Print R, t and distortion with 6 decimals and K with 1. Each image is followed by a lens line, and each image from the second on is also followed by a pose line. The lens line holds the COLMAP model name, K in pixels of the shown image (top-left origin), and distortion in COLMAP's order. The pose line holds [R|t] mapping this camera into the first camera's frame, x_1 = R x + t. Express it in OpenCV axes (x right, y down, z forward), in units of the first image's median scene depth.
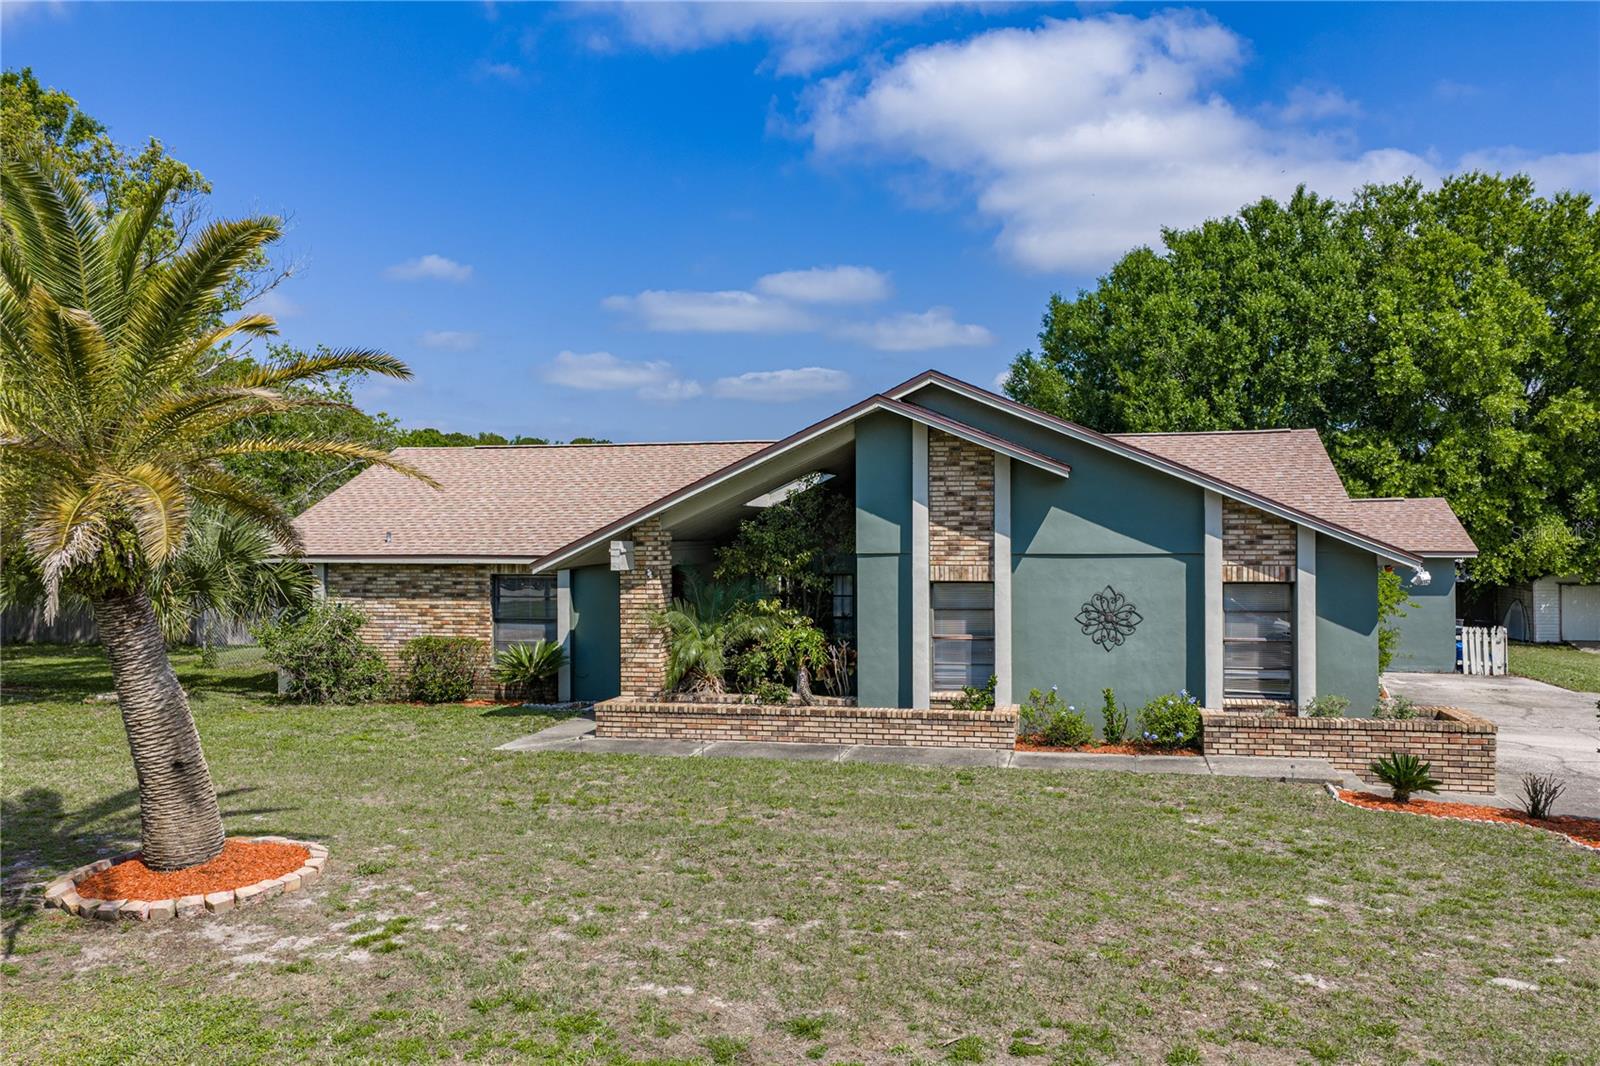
lens RADIAL K [[1307.6, 0, 800.0], [0, 1307.6, 533.0], [0, 0, 1]] dist [0.033152, -0.005432]
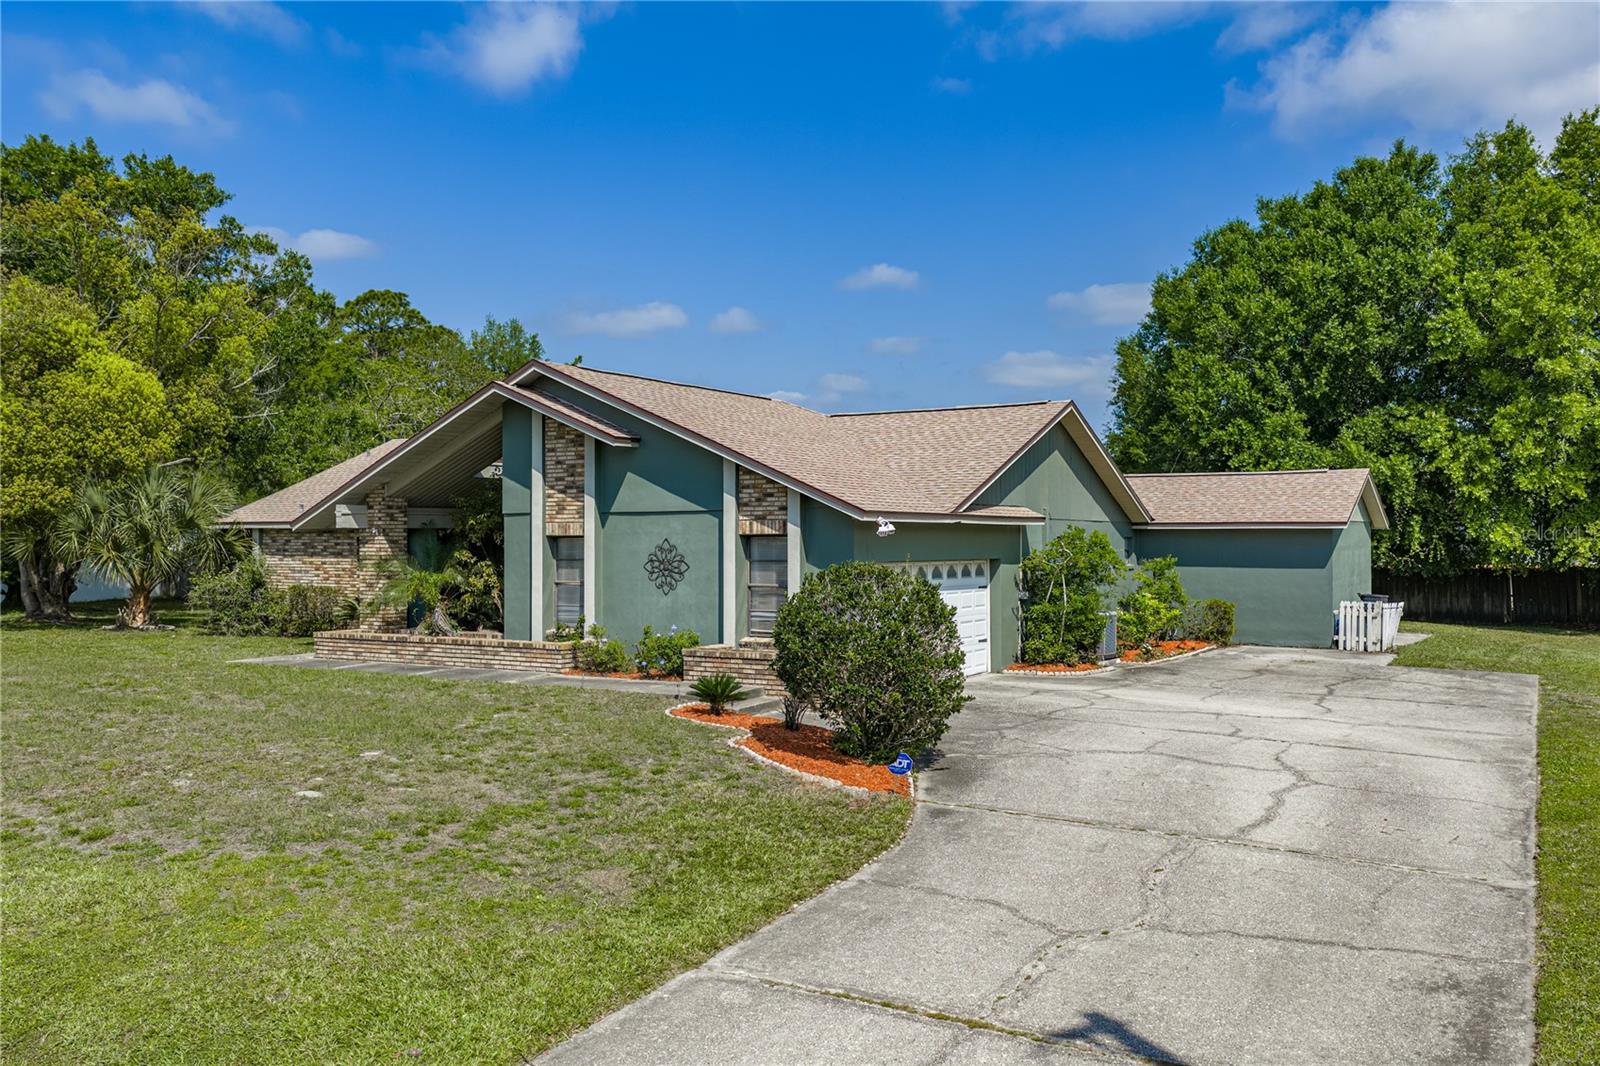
lens RADIAL K [[1307.6, 0, 800.0], [0, 1307.6, 533.0], [0, 0, 1]] dist [0.033152, -0.005432]
pose [[0.946522, -0.000051, -0.322640, 0.585104], [0.000341, 1.000000, 0.000843, 0.027604], [0.322640, -0.000908, 0.946521, -0.049788]]
